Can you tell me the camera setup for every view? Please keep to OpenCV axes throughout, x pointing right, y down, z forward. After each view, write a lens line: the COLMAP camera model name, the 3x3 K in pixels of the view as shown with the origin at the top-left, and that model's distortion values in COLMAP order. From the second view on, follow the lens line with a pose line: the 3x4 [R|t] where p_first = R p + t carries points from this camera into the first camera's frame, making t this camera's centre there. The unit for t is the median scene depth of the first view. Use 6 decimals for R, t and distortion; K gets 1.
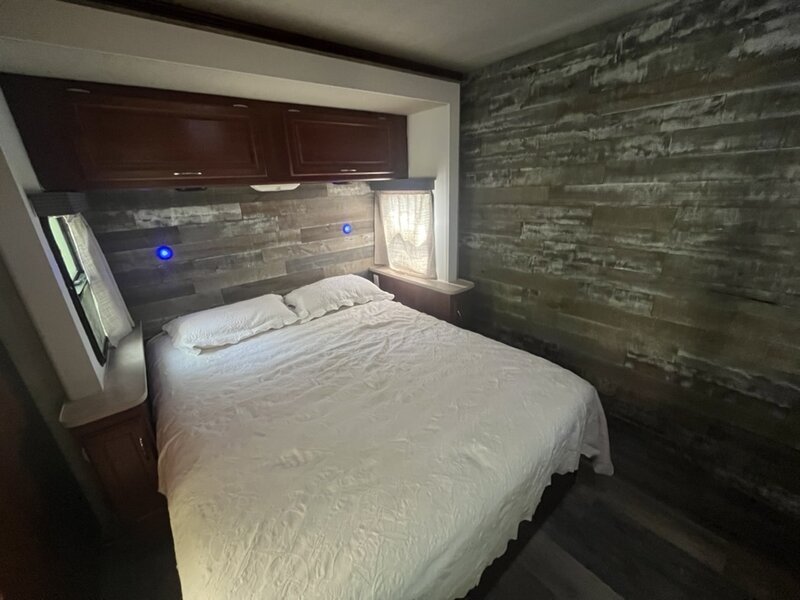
lens RADIAL K [[322.7, 0, 400.5], [0, 322.7, 300.3], [0, 0, 1]] dist [-0.001972, -0.000171]
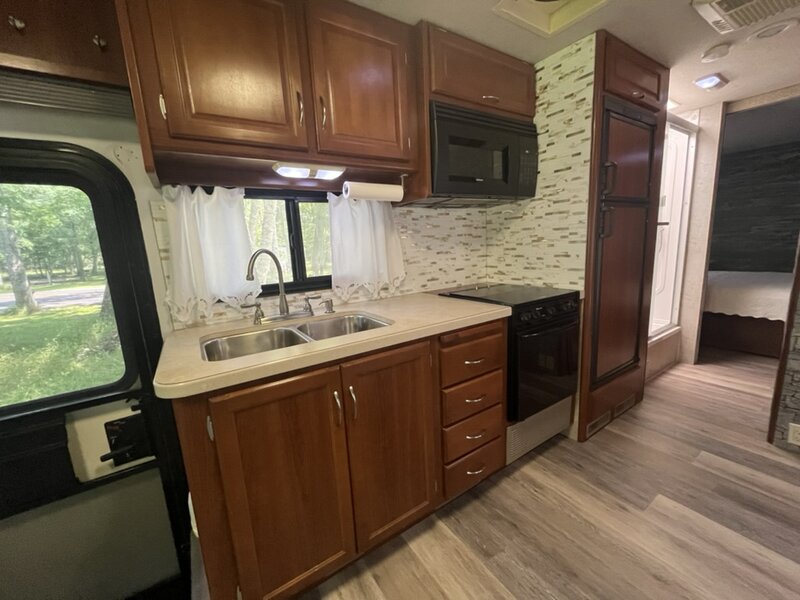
lens RADIAL K [[321.4, 0, 401.2], [0, 321.4, 300.2], [0, 0, 1]] dist [-0.001127, -0.000258]
pose [[0.995145, 0.013635, -0.097473, -1.703170], [-0.030505, 0.984318, -0.173743, 0.675025], [0.093575, 0.175873, 0.979955, -1.152211]]
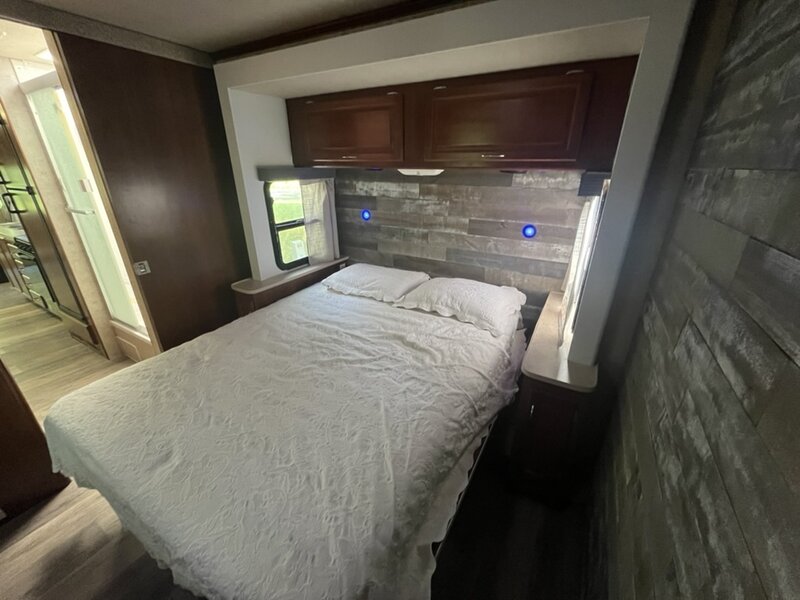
lens RADIAL K [[322.7, 0, 400.5], [0, 322.7, 300.3], [0, 0, 1]] dist [-0.001972, -0.000171]
pose [[0.356381, 0.409398, -0.839872, 0.607663], [-0.337826, 0.894540, 0.292698, -0.274832], [0.871129, 0.179418, 0.457103, 0.580374]]
